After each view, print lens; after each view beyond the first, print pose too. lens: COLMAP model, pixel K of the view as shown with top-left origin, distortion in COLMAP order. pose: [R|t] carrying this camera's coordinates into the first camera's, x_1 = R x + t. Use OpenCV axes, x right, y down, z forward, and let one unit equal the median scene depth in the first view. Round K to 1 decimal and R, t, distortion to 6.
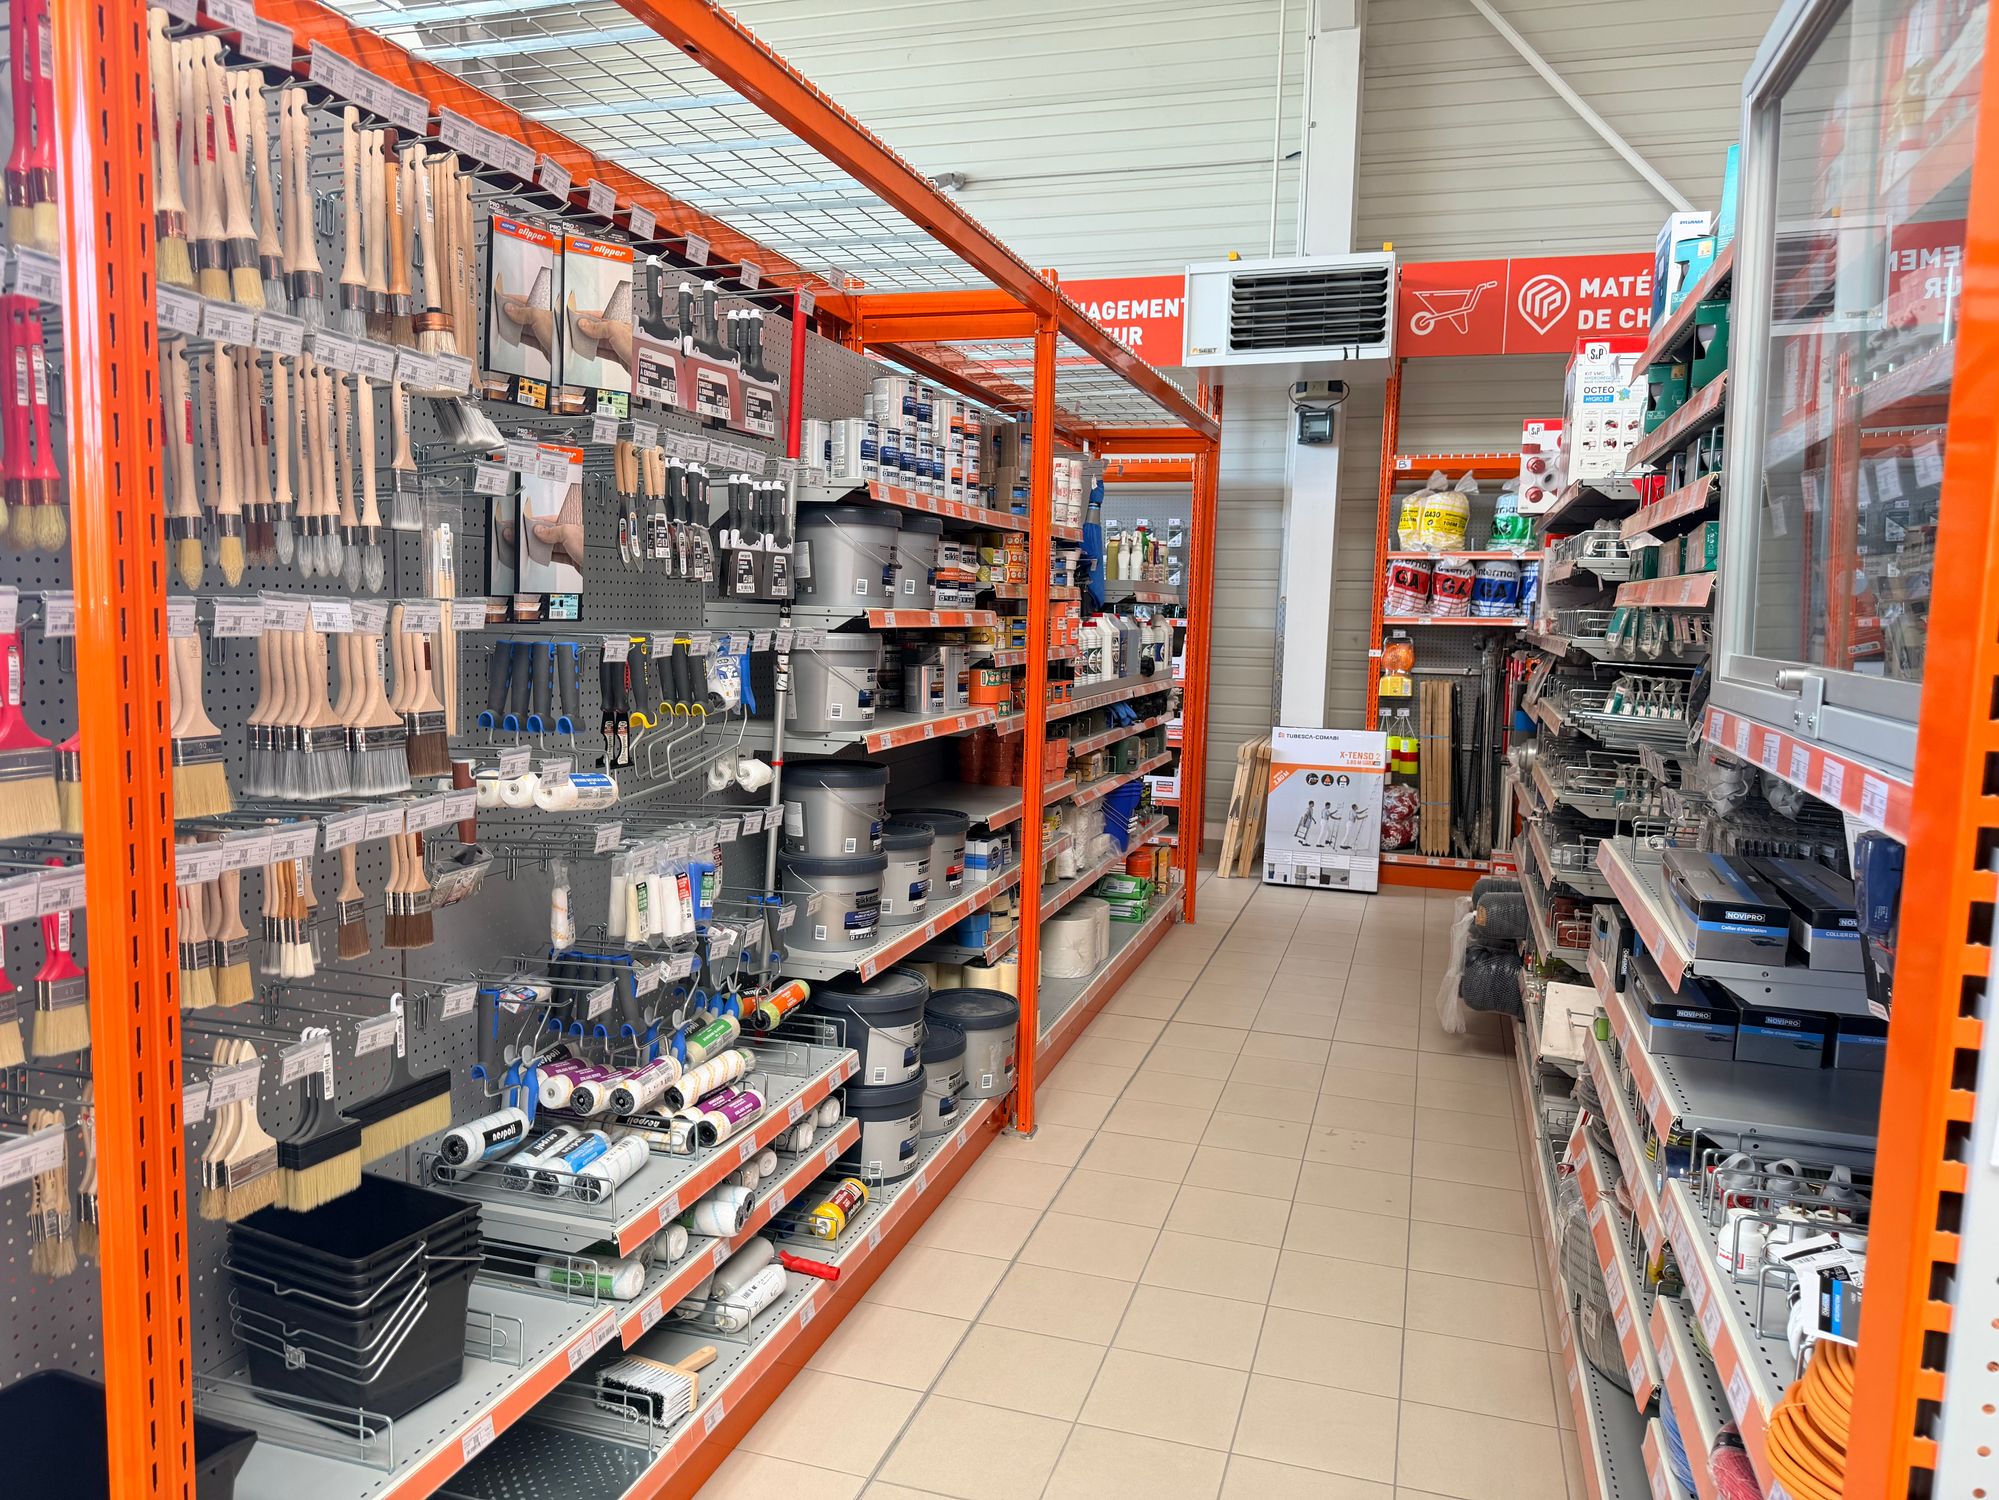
lens RADIAL K [[1434.4, 0, 992.8], [0, 1434.4, 757.6], [0, 0, 1]] dist [0.010898, -0.005813]
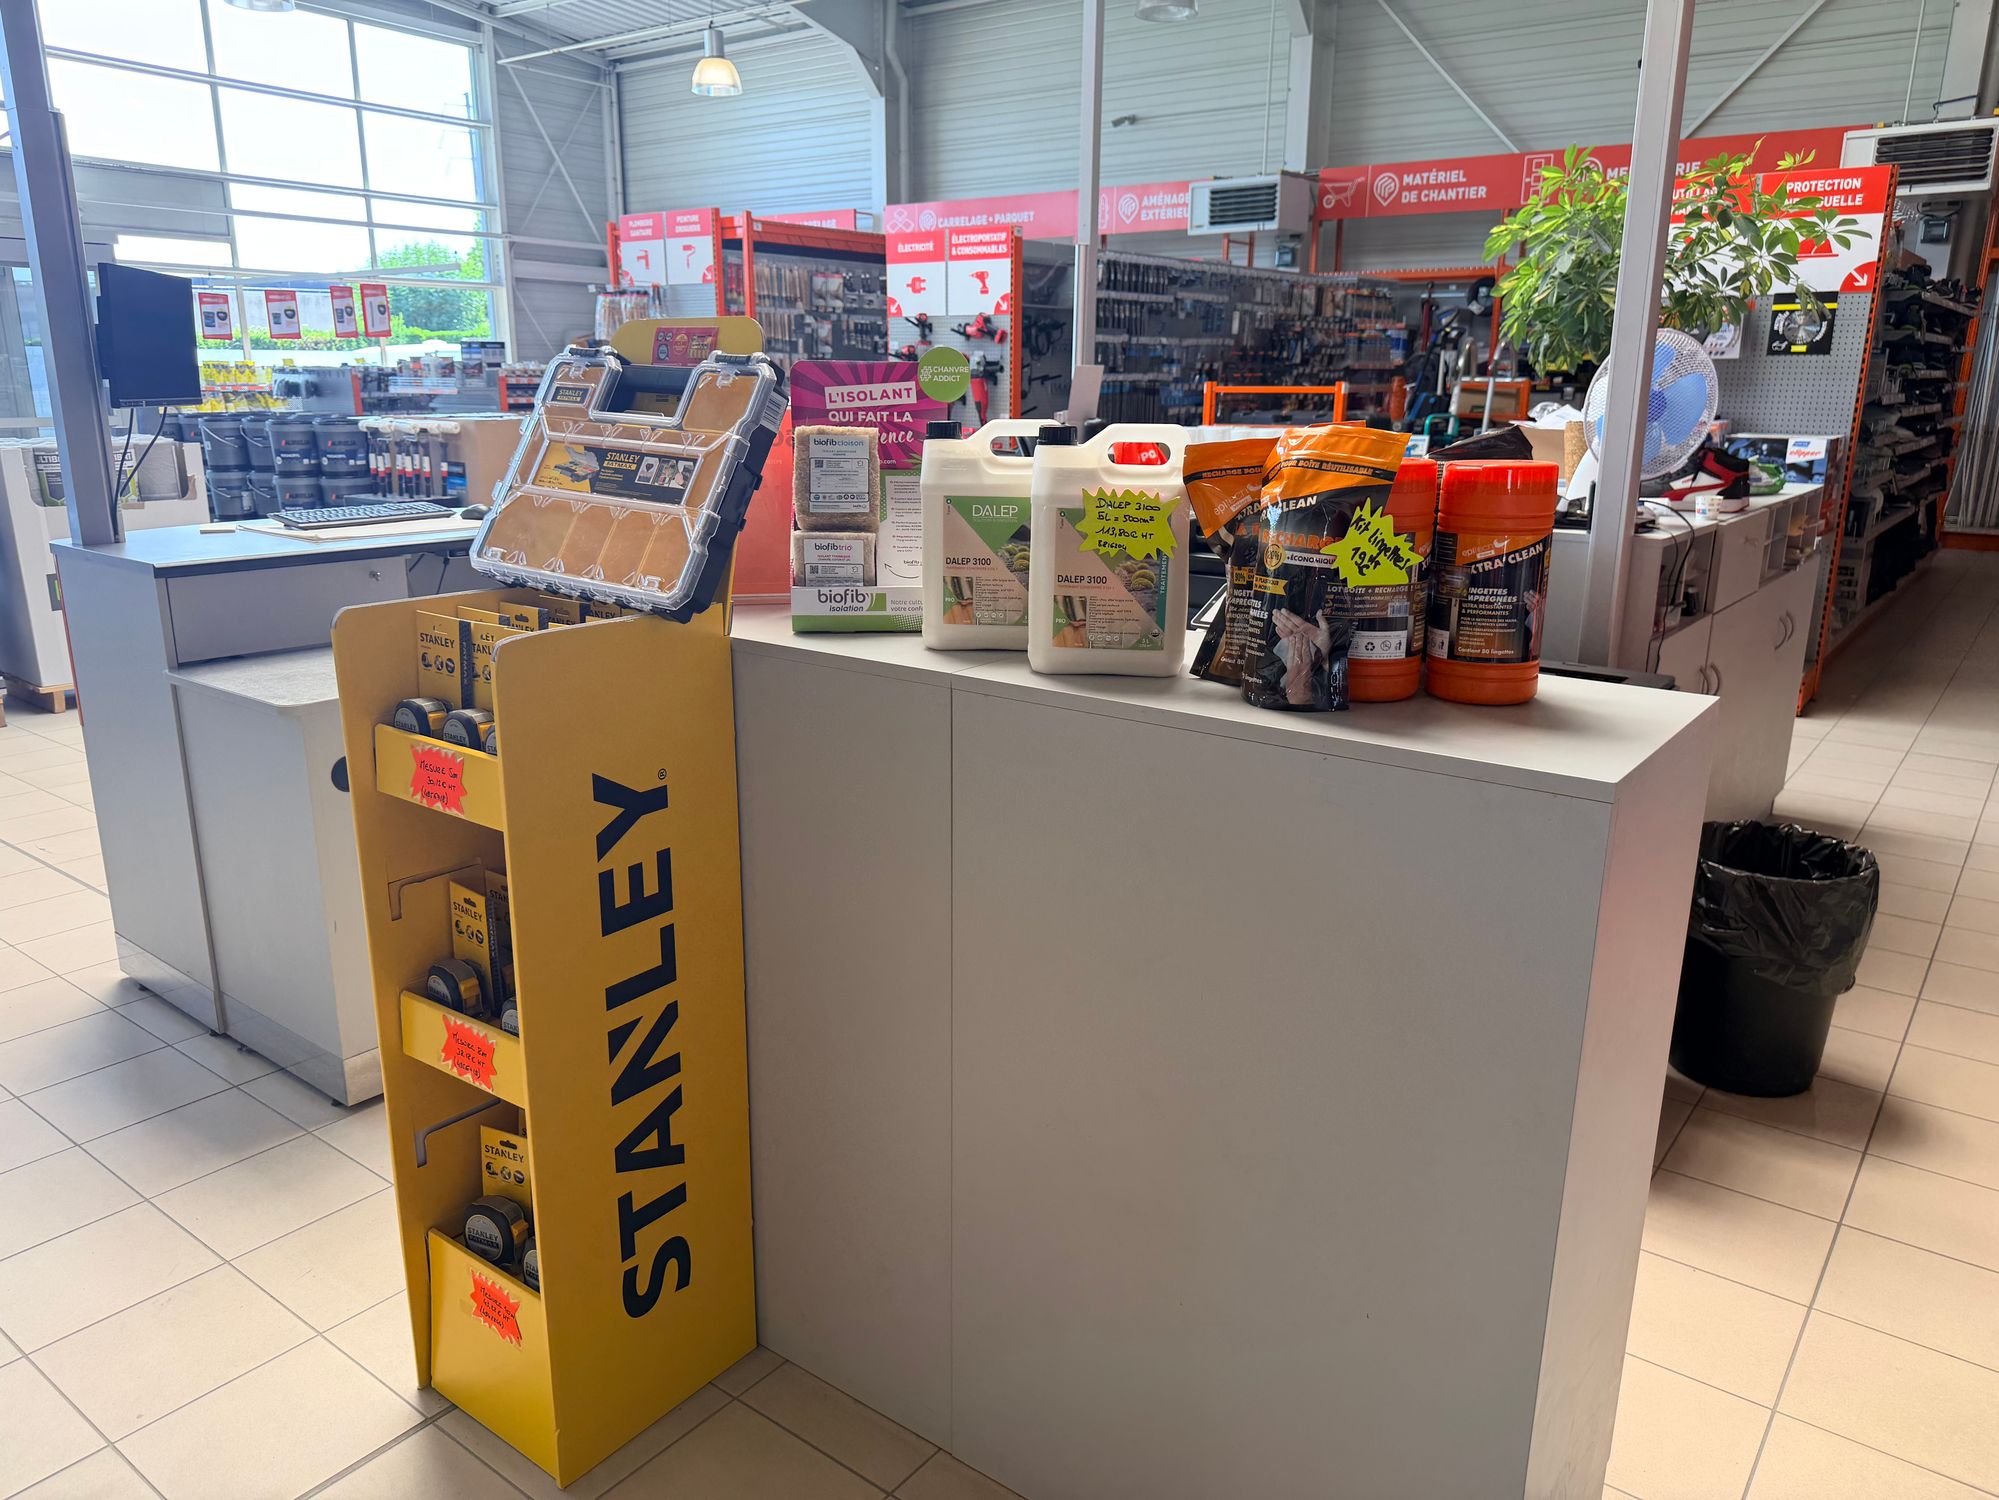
lens RADIAL K [[1434.4, 0, 992.8], [0, 1434.4, 757.6], [0, 0, 1]] dist [0.010898, -0.005813]
pose [[0.939918, 0.067699, -0.334619, 0.584156], [-0.017075, 0.988237, 0.151974, 0.148087], [0.340972, -0.137129, 0.930018, -1.054481]]
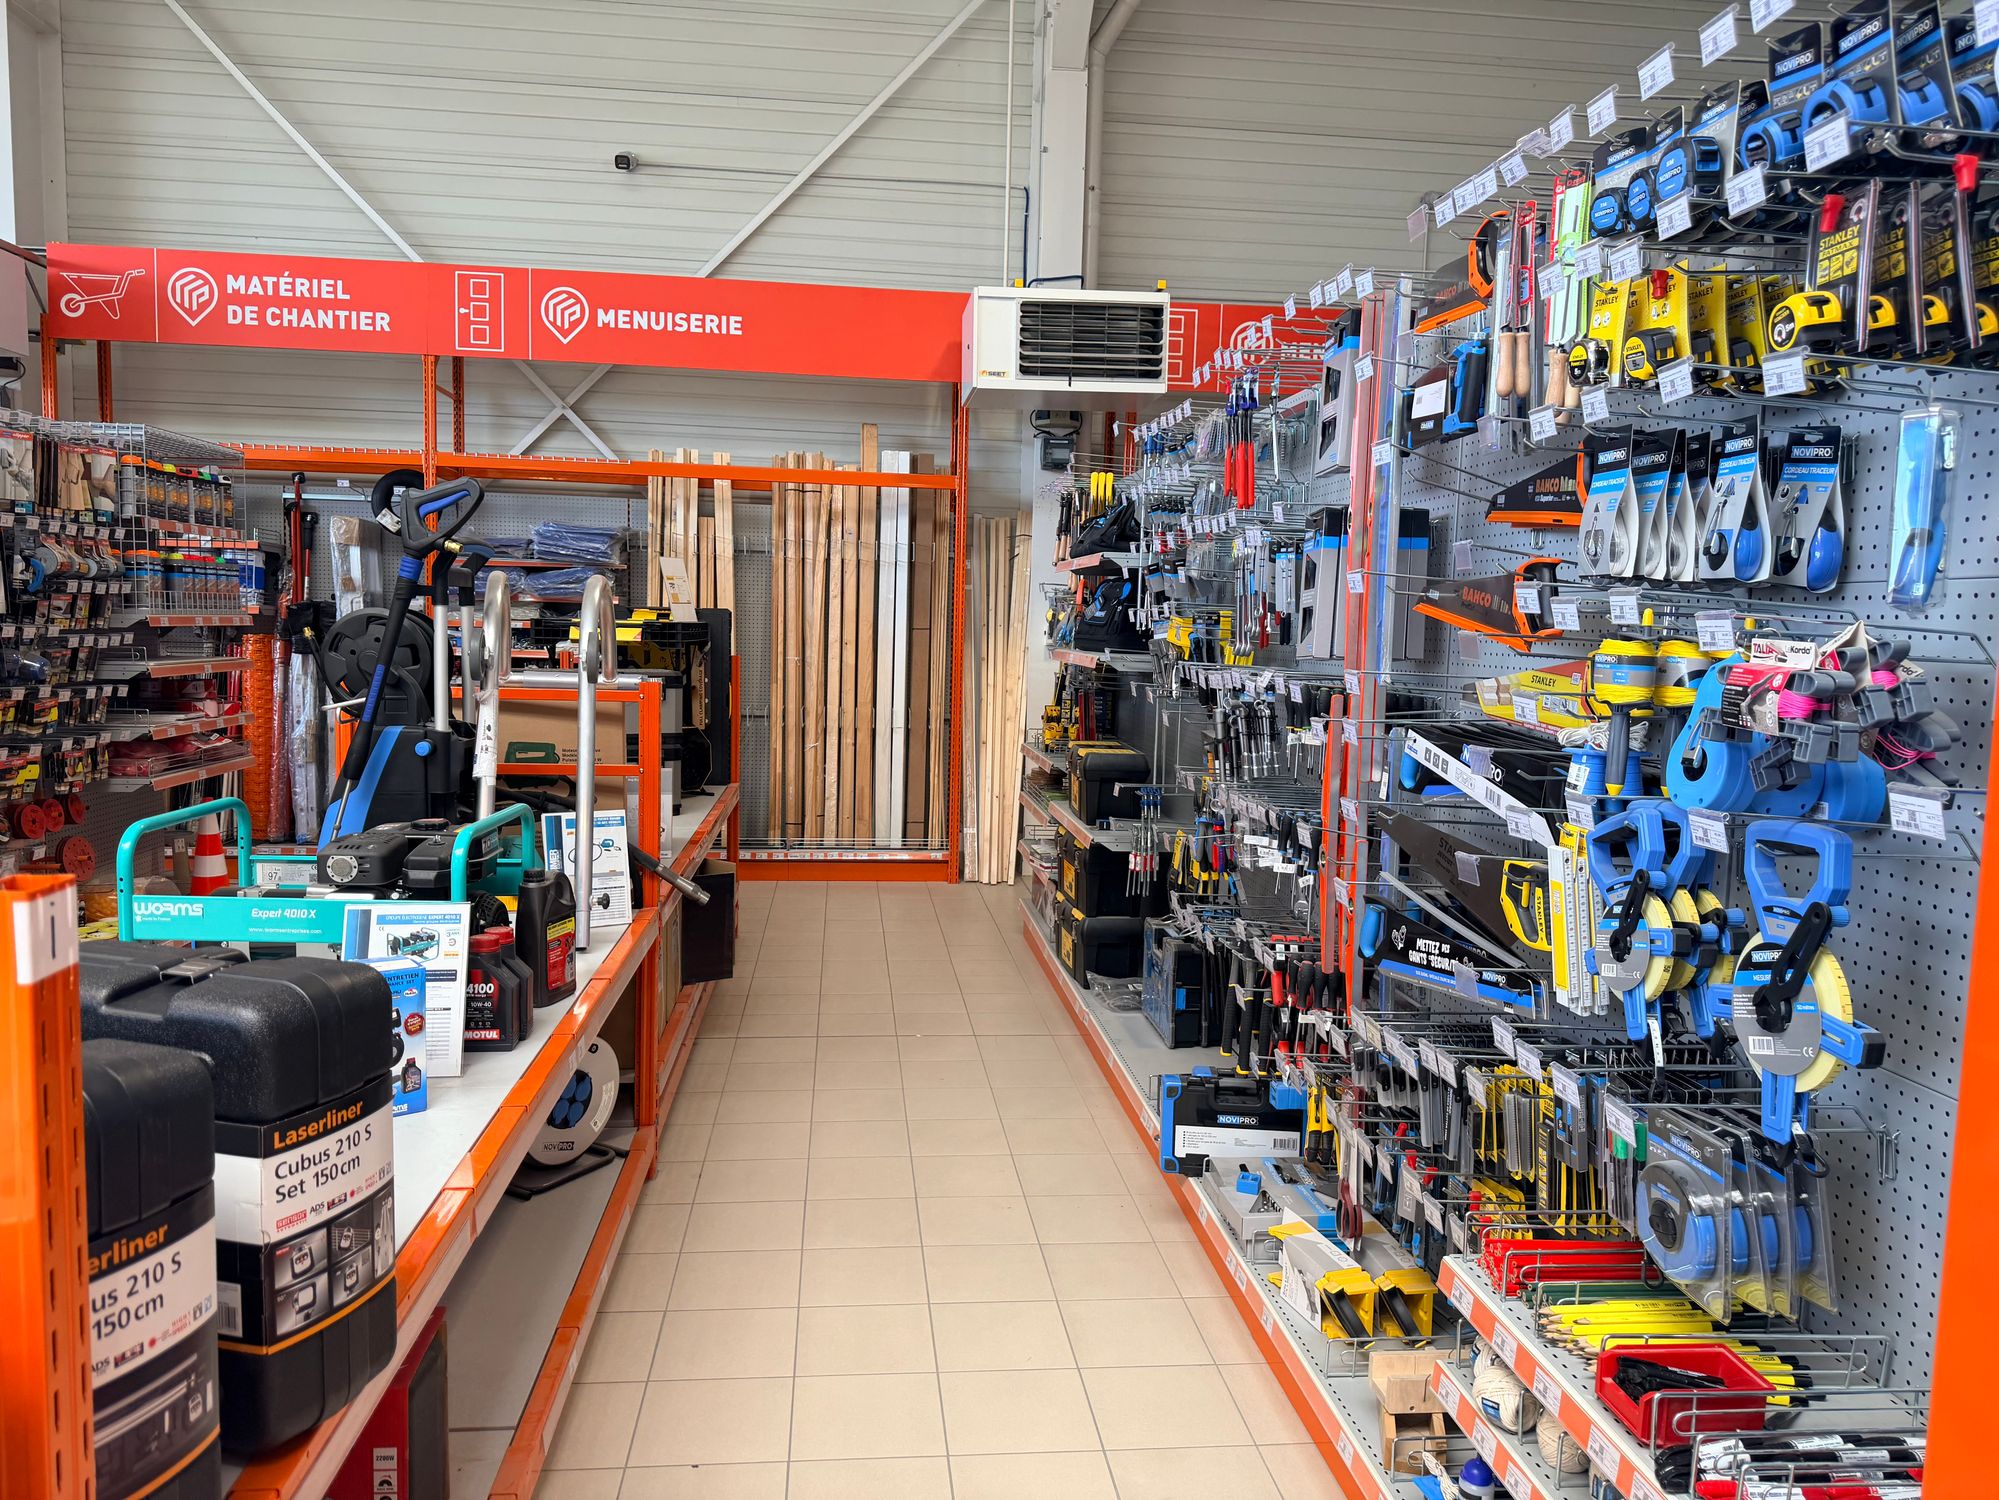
lens RADIAL K [[1434.4, 0, 992.8], [0, 1434.4, 757.6], [0, 0, 1]] dist [0.010898, -0.005813]
pose [[0.917842, -0.038819, 0.395042, 0.490255], [0.040730, 0.999164, 0.003551, 0.031091], [-0.394850, 0.012831, 0.918656, -0.158237]]
